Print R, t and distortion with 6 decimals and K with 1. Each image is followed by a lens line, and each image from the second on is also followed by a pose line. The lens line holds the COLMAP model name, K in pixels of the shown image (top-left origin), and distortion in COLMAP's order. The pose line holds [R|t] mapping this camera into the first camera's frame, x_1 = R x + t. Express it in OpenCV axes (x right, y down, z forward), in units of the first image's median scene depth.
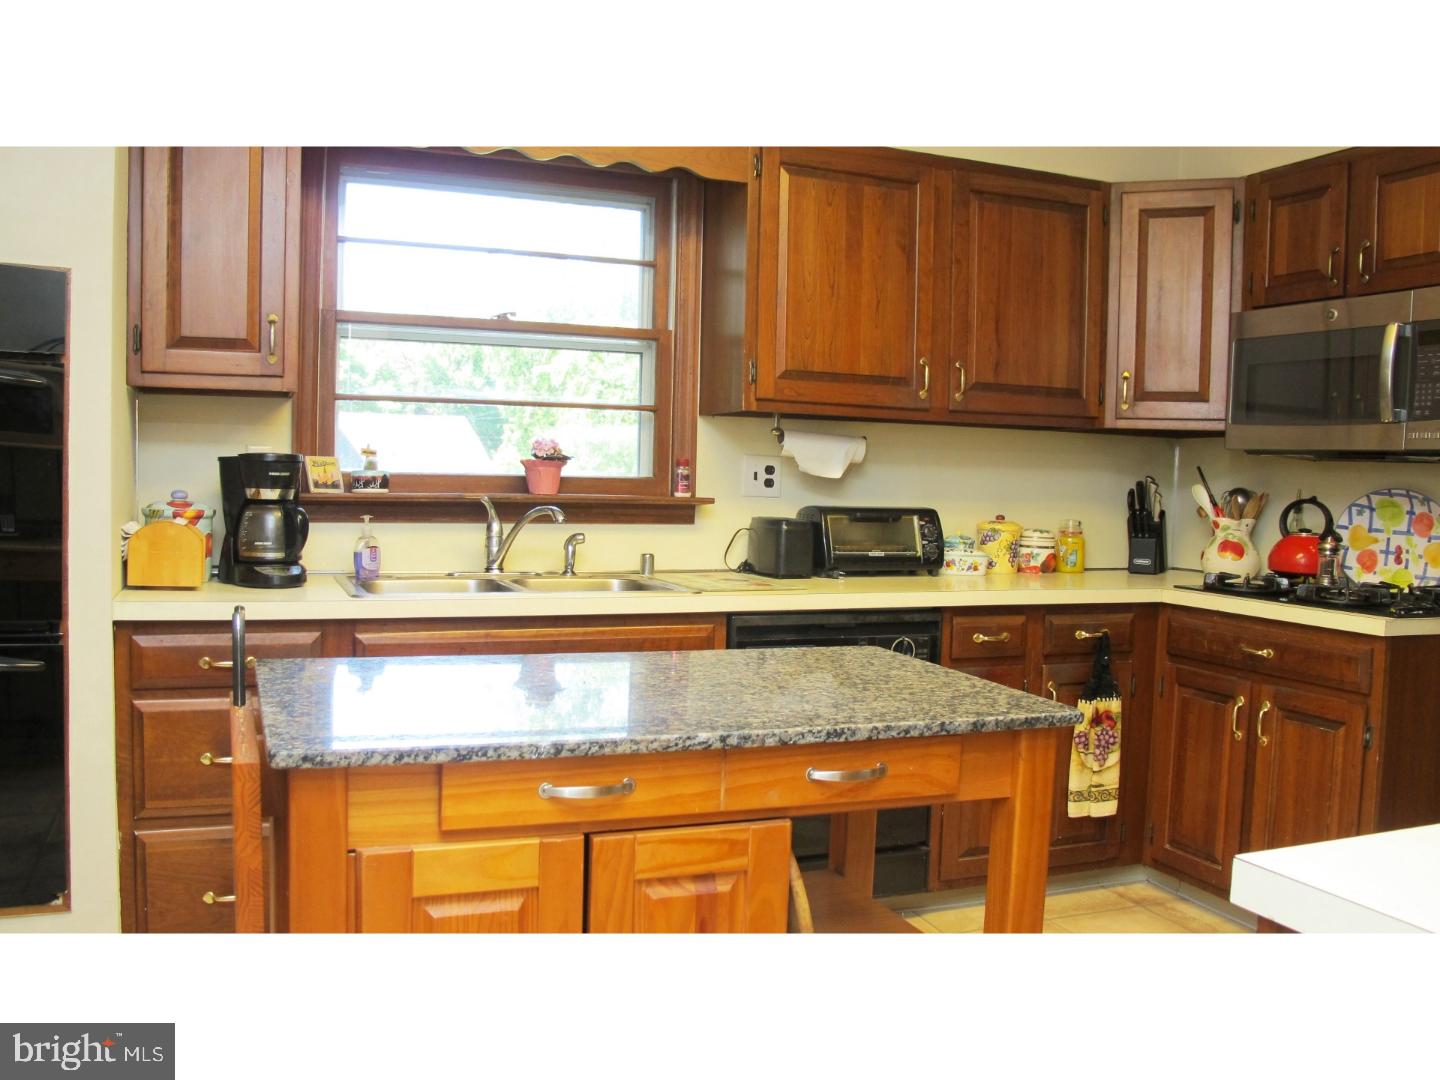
lens RADIAL K [[1247.3, 0, 720.0], [0, 1247.3, 540.0], [0, 0, 1]] dist [-0.160090, 0.150312]
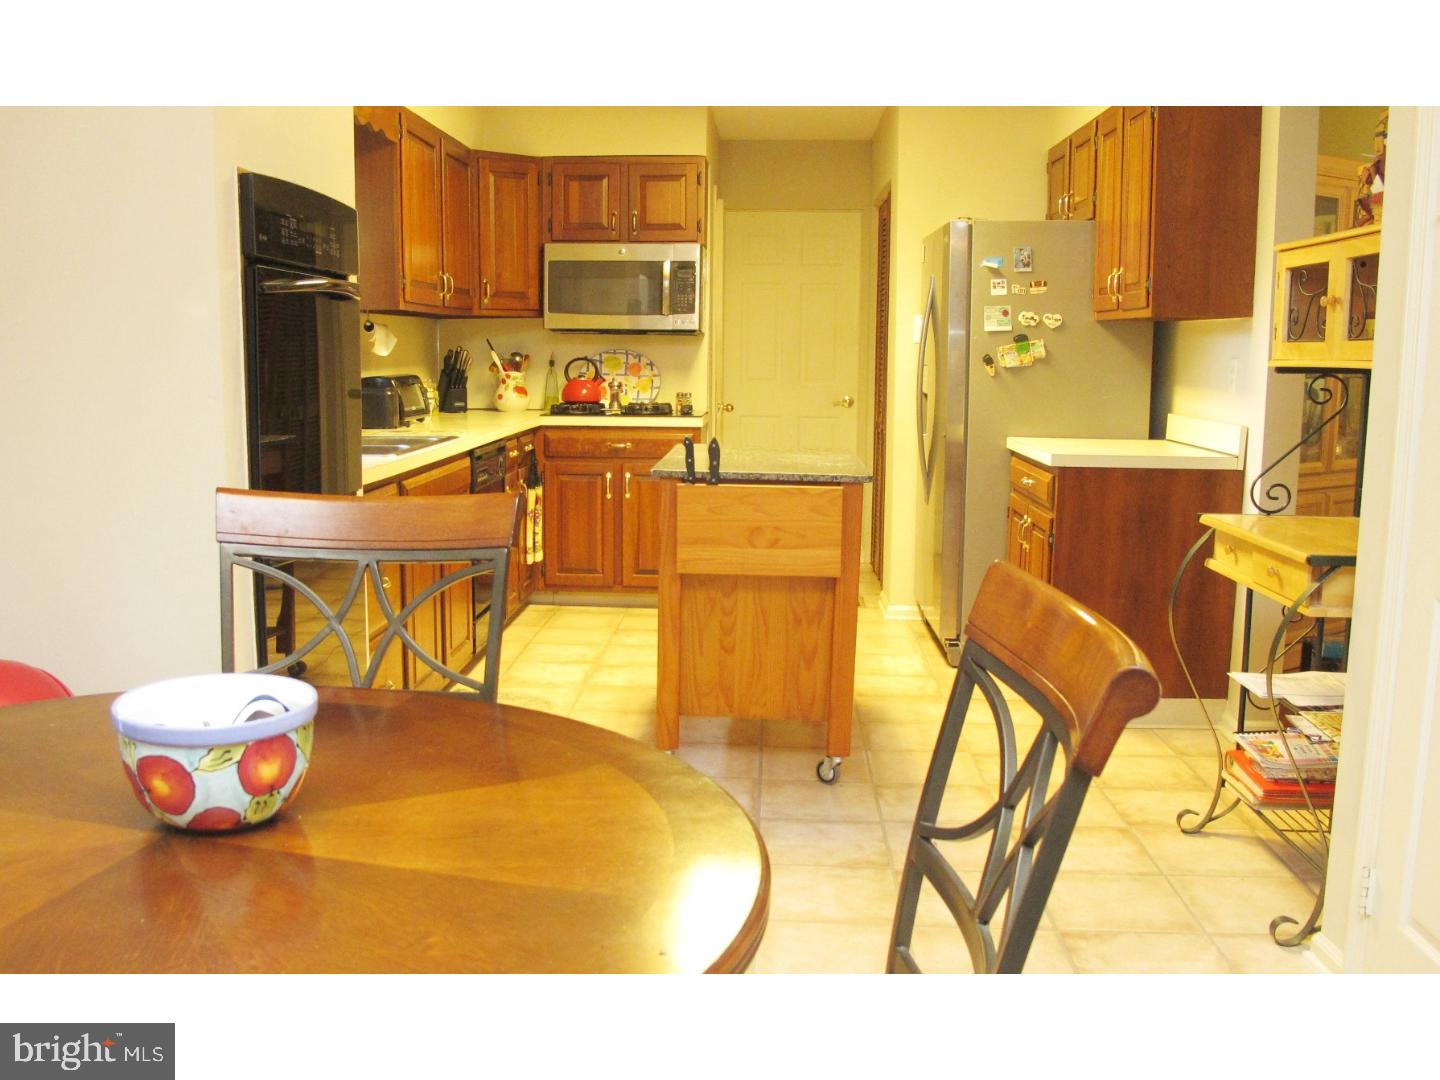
lens RADIAL K [[1311.0, 0, 660.9], [0, 1311.0, 541.2], [0, 0, 1]] dist [-0.122905, 0.003742]
pose [[0.456332, -0.156229, 0.875987, -1.110808], [0.057472, 0.987585, 0.146193, -0.041601], [-0.887952, -0.016368, 0.459645, 0.065803]]
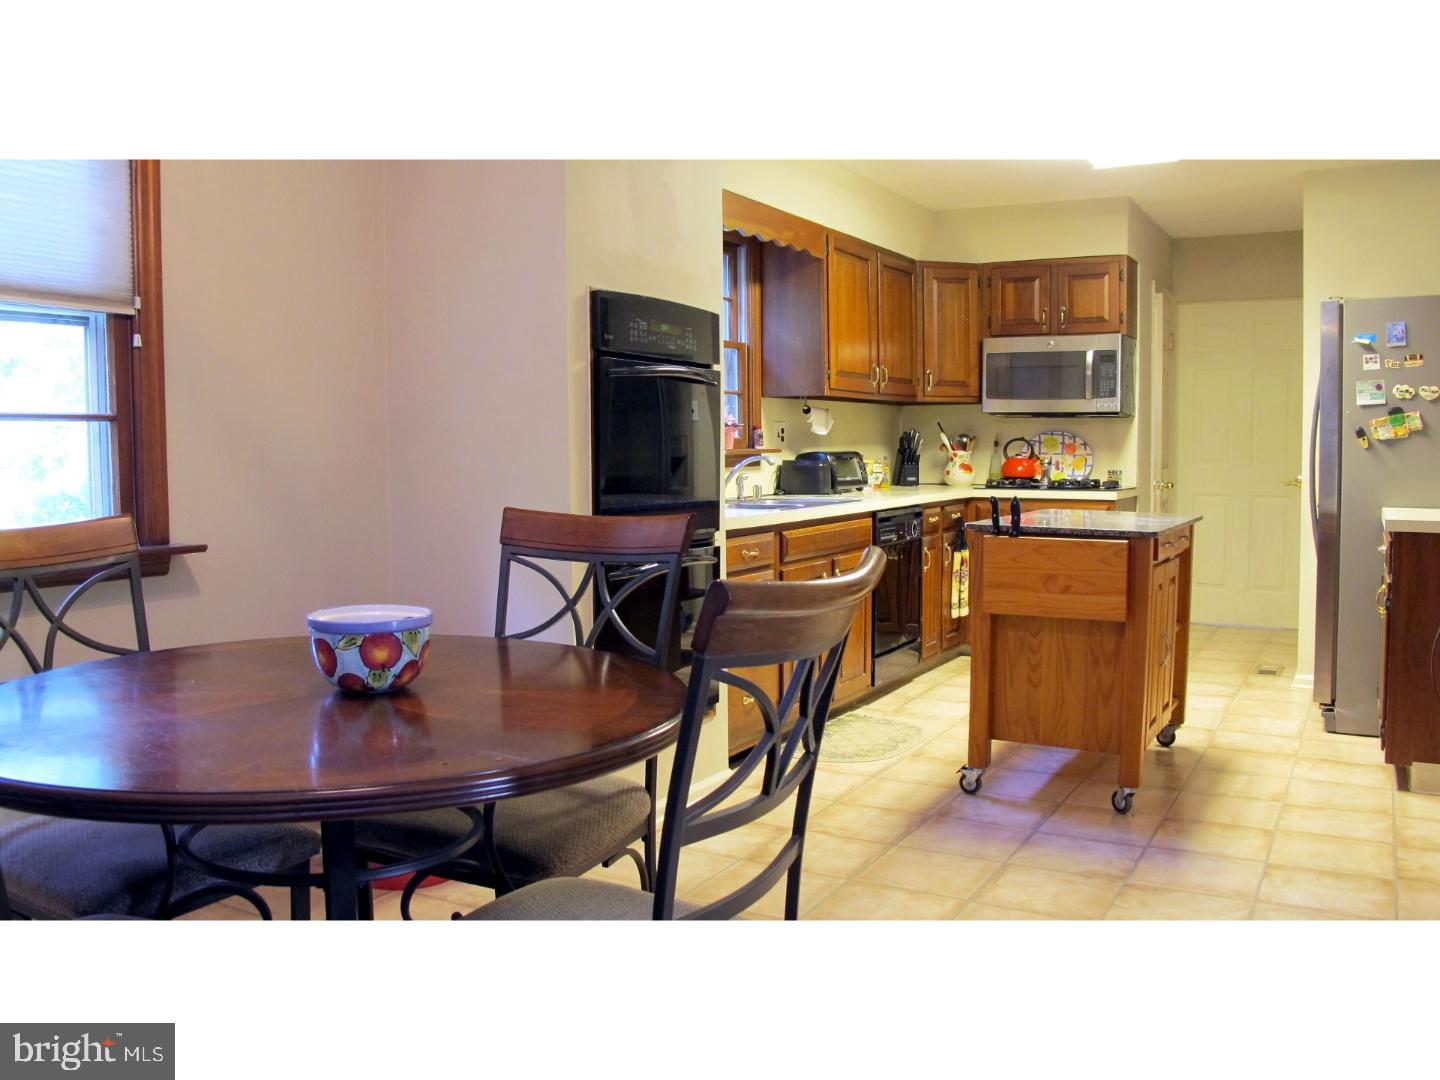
lens RADIAL K [[1218.2, 0, 717.4], [0, 1218.2, 515.1], [0, 0, 1]] dist [-0.146162, 0.122698]
pose [[0.782317, -0.068933, 0.619054, -1.071835], [0.061514, 0.997549, 0.033343, -0.005906], [-0.619836, 0.011995, 0.784640, -0.185916]]
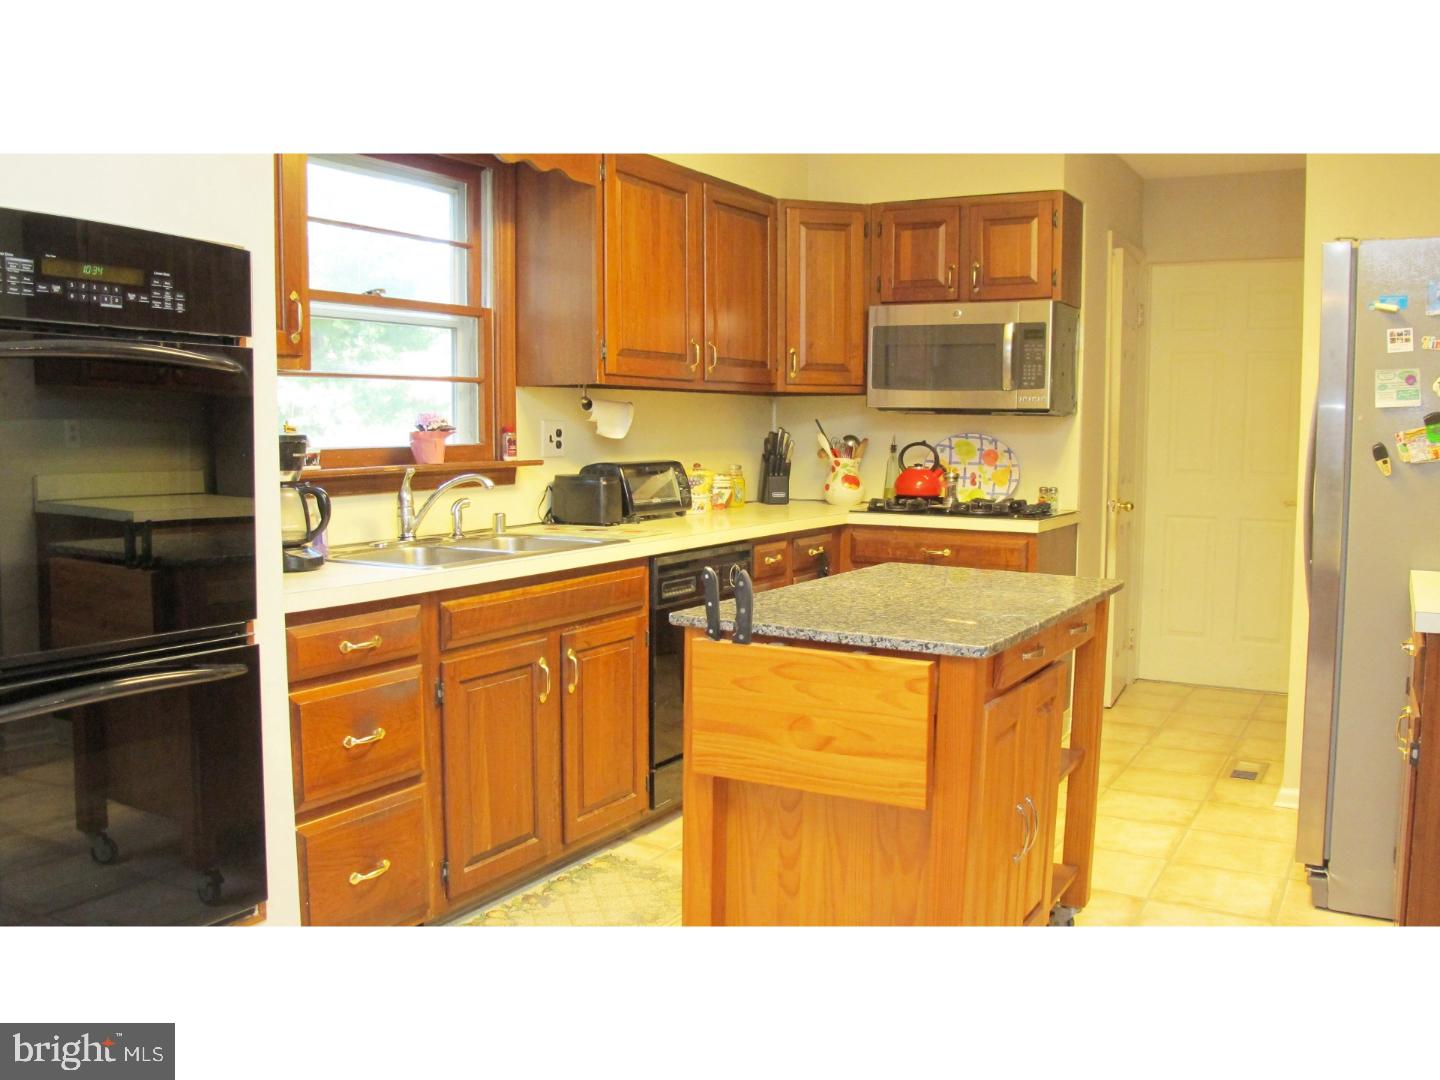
lens RADIAL K [[1247.3, 0, 720.0], [0, 1247.3, 540.0], [0, 0, 1]] dist [-0.160090, 0.150312]
pose [[0.788941, -0.080689, 0.609147, -0.582003], [0.051622, 0.996540, 0.065145, -0.027131], [-0.612296, -0.019950, 0.790377, 0.011189]]
